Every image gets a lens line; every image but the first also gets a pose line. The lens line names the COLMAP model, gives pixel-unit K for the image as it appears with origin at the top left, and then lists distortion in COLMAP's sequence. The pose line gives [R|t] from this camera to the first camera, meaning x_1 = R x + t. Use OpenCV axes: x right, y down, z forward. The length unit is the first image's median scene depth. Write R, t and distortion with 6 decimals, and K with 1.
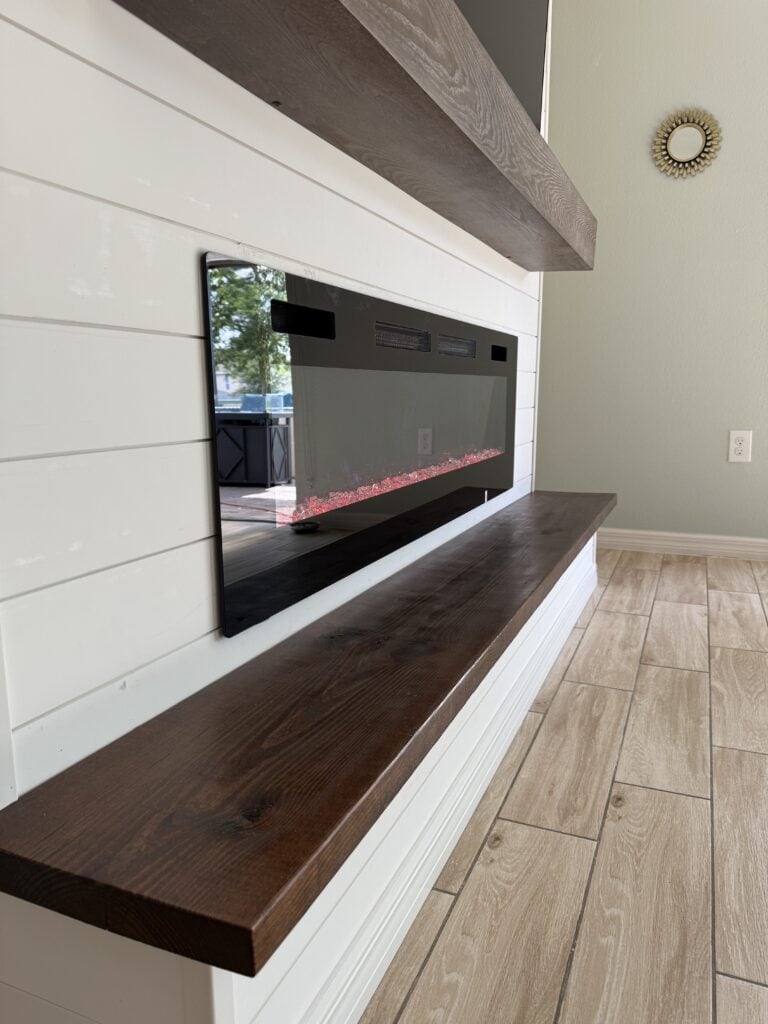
lens RADIAL K [[733.2, 0, 384.0], [0, 733.2, 512.0], [0, 0, 1]] dist [0.004873, 0.001444]
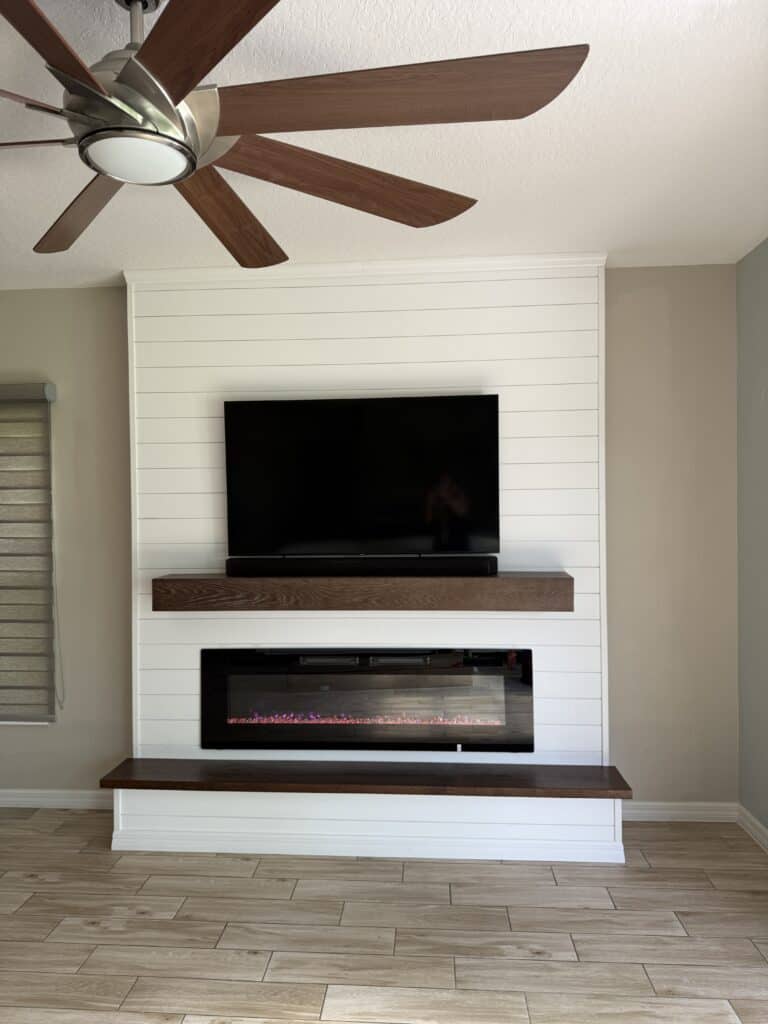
lens RADIAL K [[733.2, 0, 384.0], [0, 733.2, 512.0], [0, 0, 1]] dist [0.004873, 0.001444]
pose [[0.326912, 0.006453, -0.945033, 1.767874], [-0.149238, 0.987782, -0.044880, -0.482559], [0.933197, 0.155707, 0.323881, 0.232729]]
